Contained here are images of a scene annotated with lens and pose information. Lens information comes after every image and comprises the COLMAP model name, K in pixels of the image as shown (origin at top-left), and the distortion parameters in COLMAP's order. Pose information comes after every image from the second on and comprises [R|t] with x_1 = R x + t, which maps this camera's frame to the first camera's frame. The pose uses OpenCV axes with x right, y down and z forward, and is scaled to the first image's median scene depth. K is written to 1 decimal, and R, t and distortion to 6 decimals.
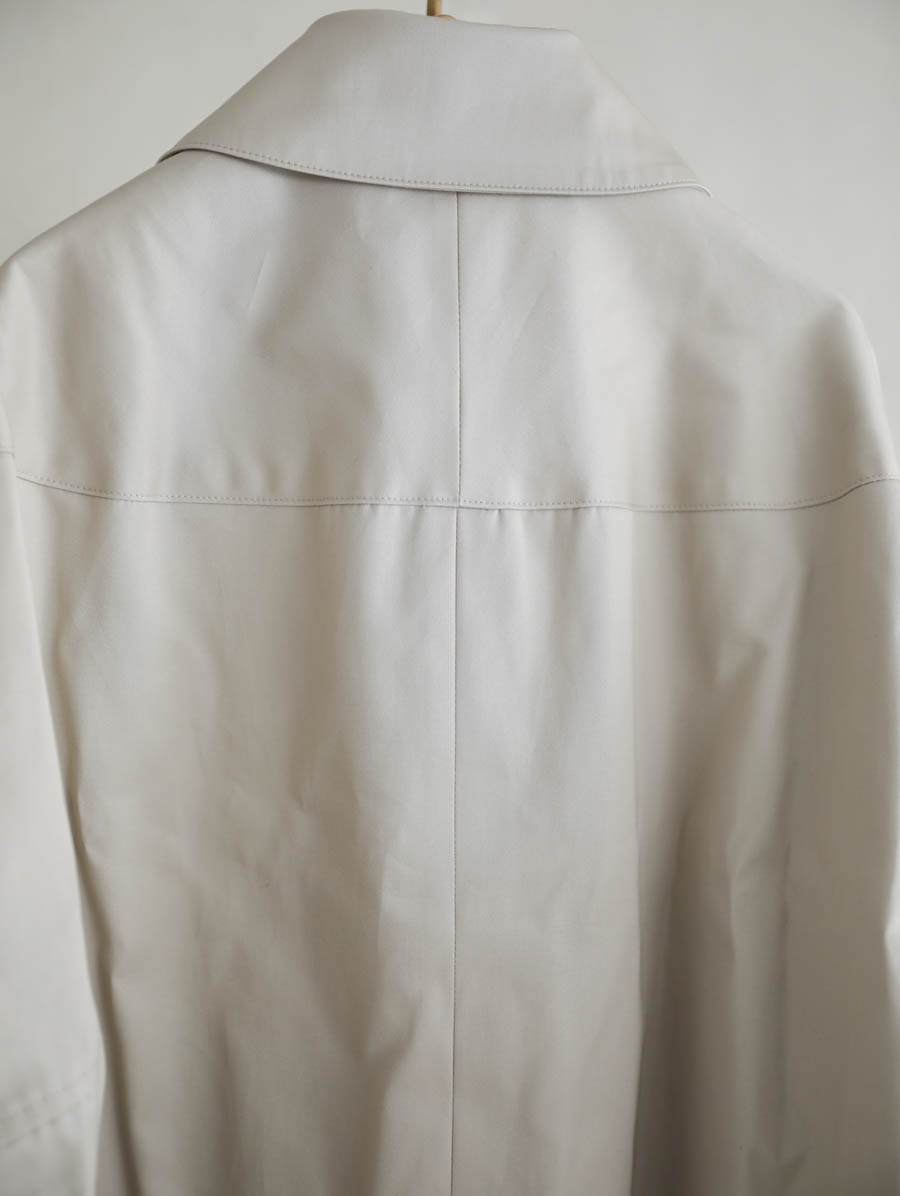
lens RADIAL K [[1664.5, 0, 454.3], [0, 1664.5, 593.0], [0, 0, 1]] dist [0.023719, 0.000000]
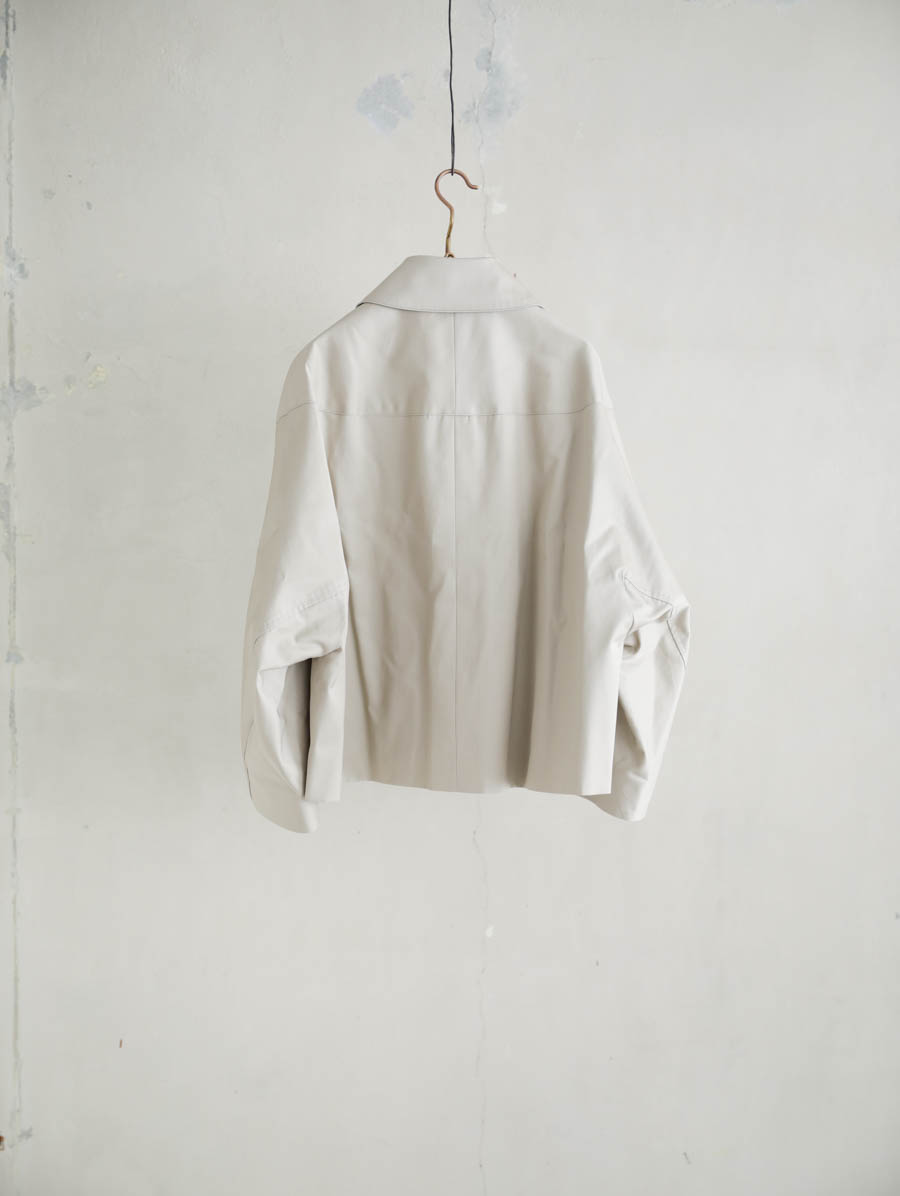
lens RADIAL K [[1664.5, 0, 451.7], [0, 1664.5, 602.9], [0, 0, 1]] dist [0.023719, 0.000000]
pose [[0.994454, -0.008238, -0.104850, 0.318749], [0.017382, 0.996092, 0.086599, 0.027612], [0.103726, -0.087941, 0.990710, -2.108360]]
